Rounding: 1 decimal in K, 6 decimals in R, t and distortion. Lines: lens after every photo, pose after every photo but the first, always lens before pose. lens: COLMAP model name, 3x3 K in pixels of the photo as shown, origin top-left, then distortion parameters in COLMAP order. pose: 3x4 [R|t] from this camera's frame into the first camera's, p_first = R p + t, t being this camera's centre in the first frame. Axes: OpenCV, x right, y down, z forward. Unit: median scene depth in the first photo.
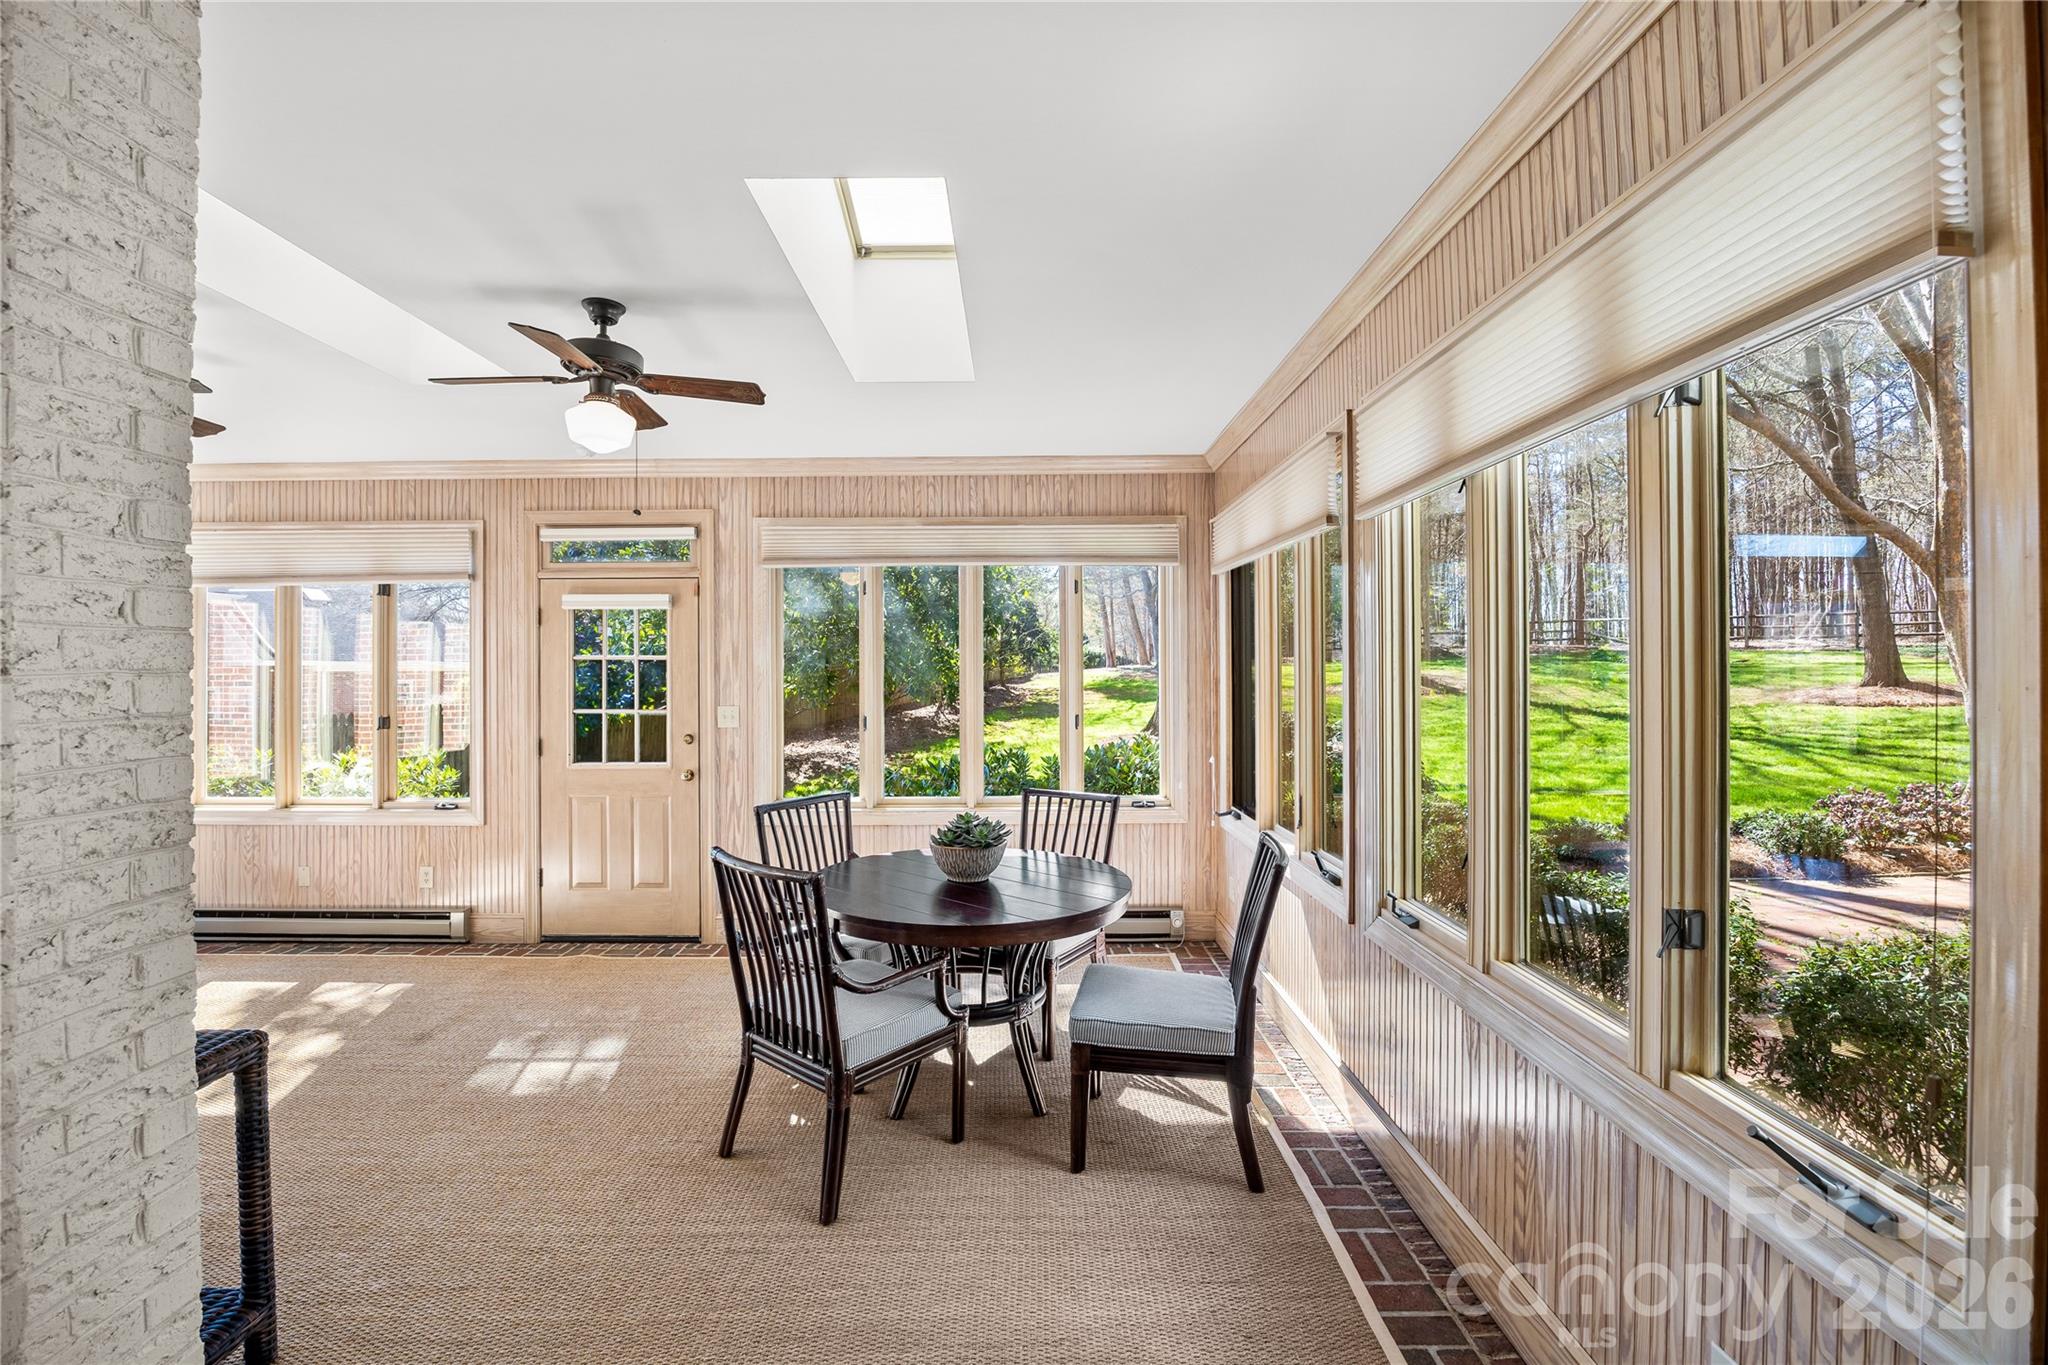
lens RADIAL K [[873.1, 0, 1012.8], [0, 873.1, 671.9], [0, 0, 1]] dist [-0.015542, 0.000716]
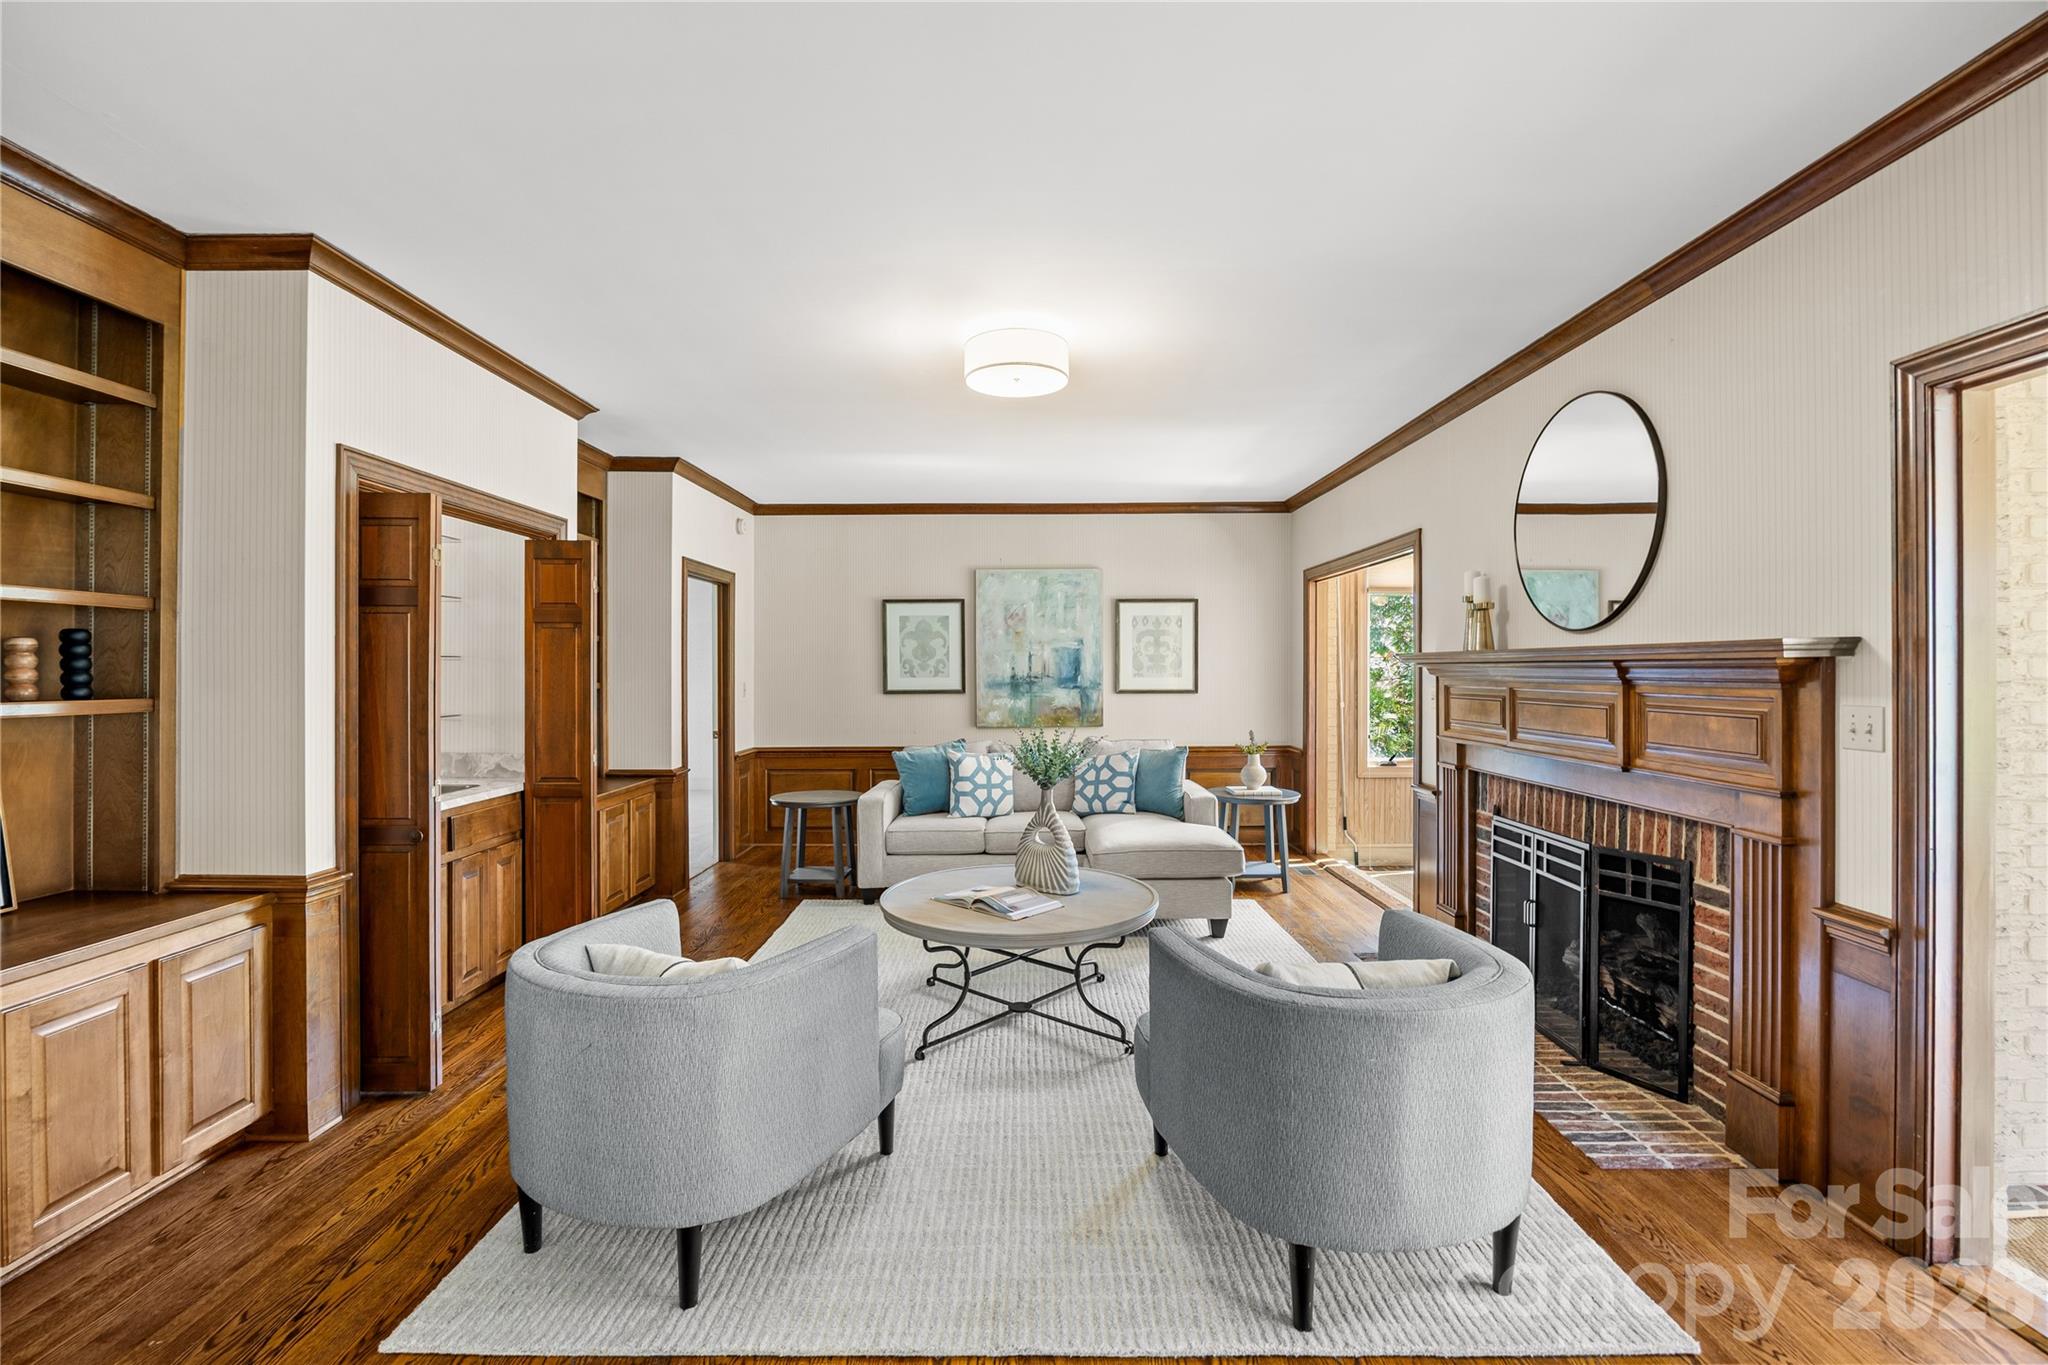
lens RADIAL K [[899.6, 0, 1024.4], [0, 899.6, 675.6], [0, 0, 1]] dist [-0.002665, -0.000582]
pose [[0.004436, 0.010121, -0.999939, 0.252951], [0.003481, 0.999943, 0.010136, 0.004393], [0.999984, -0.003525, 0.004400, -0.327710]]
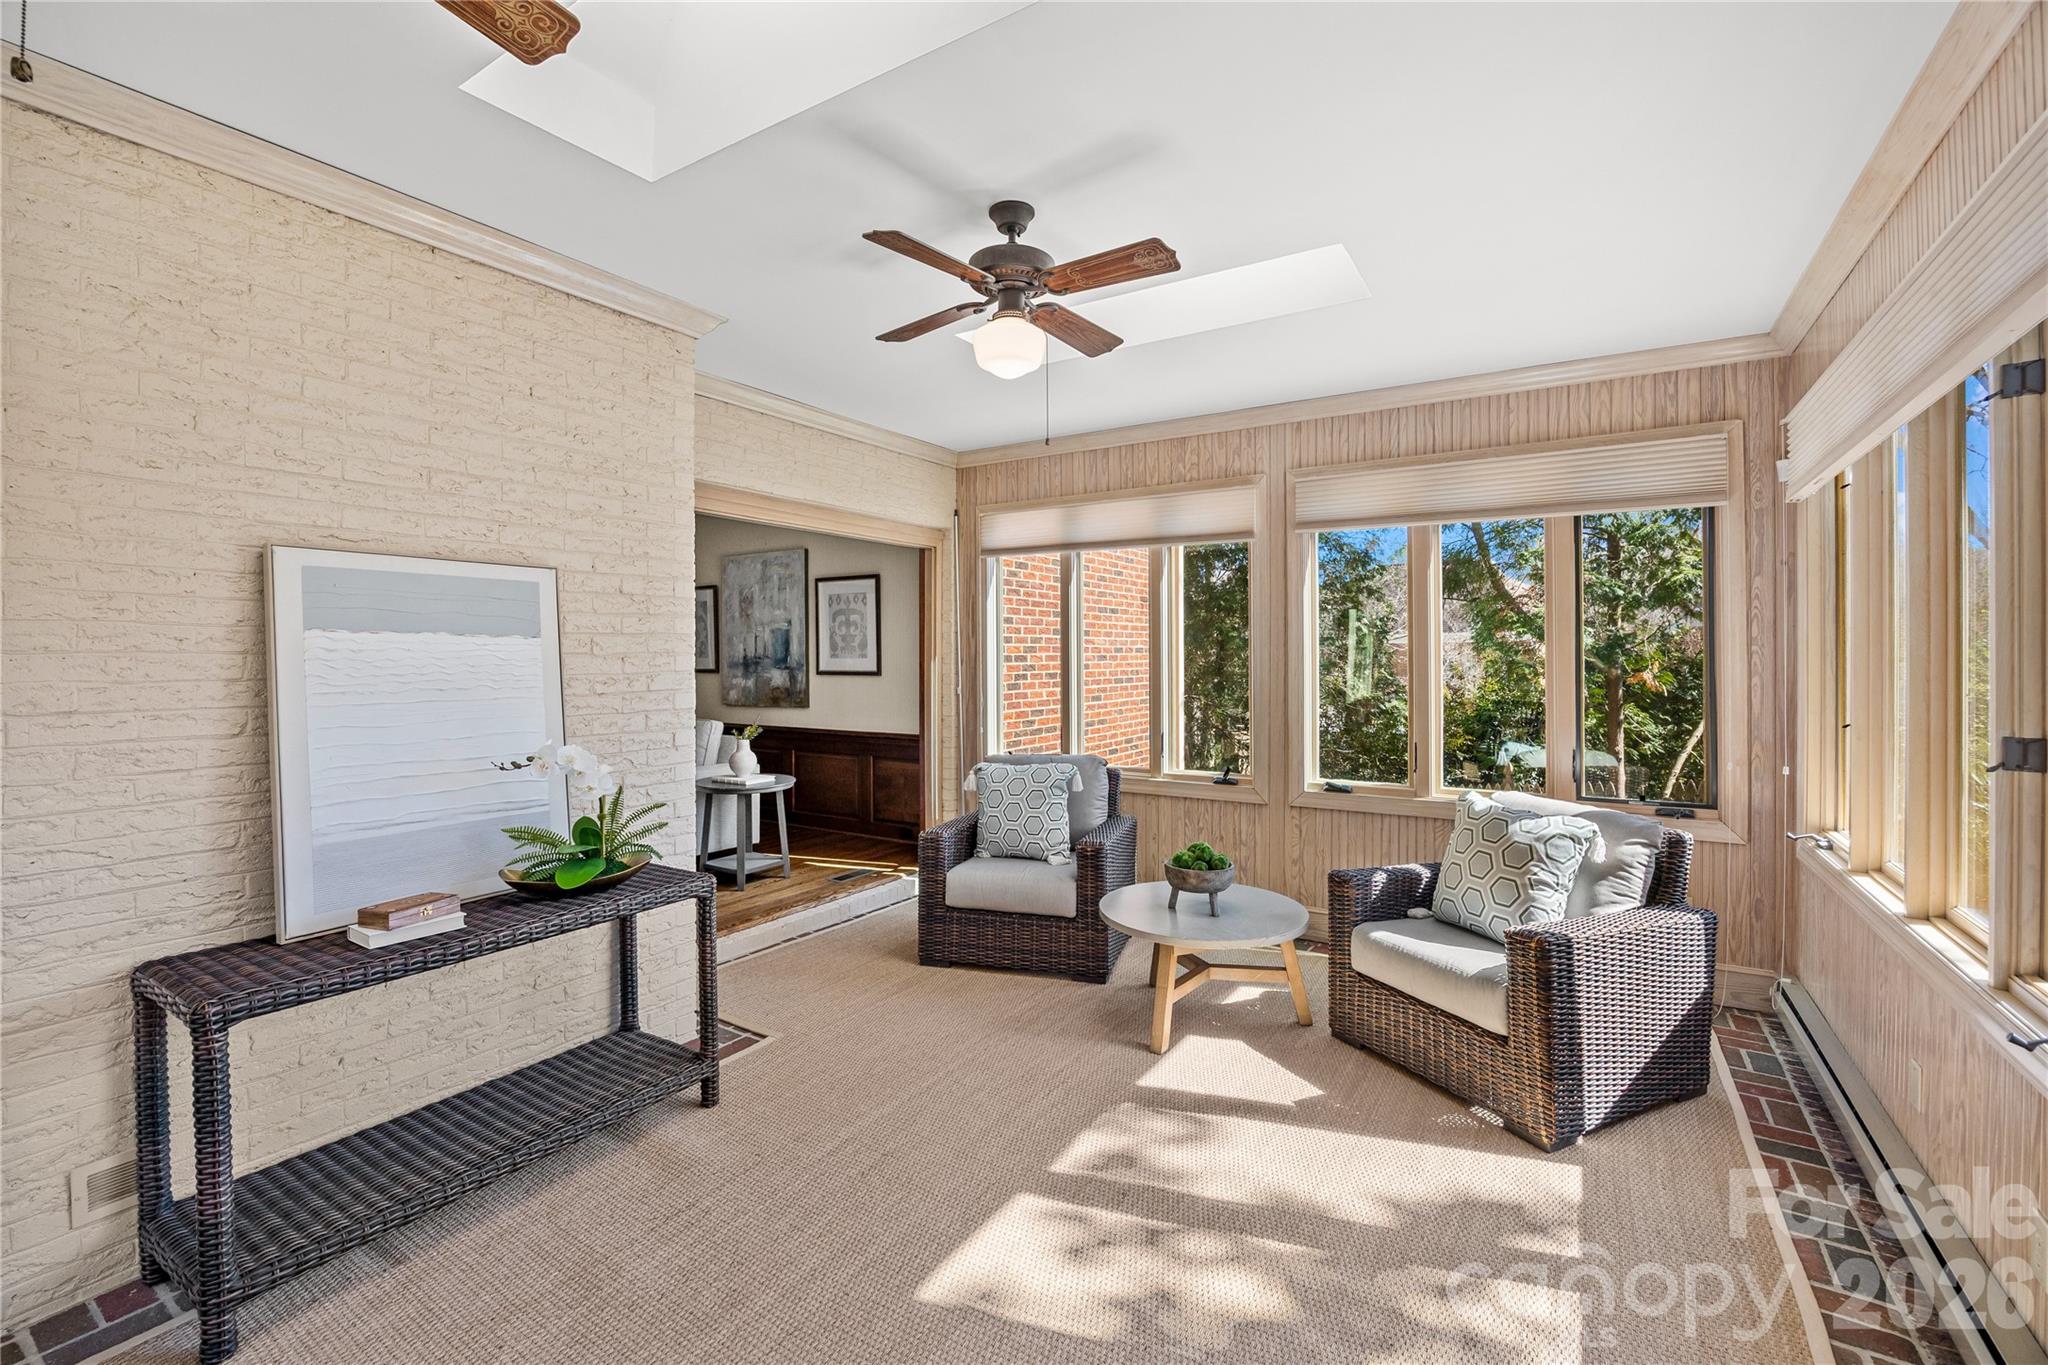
lens RADIAL K [[891.0, 0, 1025.7], [0, 891.0, 658.0], [0, 0, 1]] dist [-0.057832, 0.000105]
pose [[-0.533146, 0.008100, -0.845985, -0.200533], [0.004605, 0.999967, 0.006671, 0.014941], [0.846011, -0.000339, -0.533165, 0.906048]]
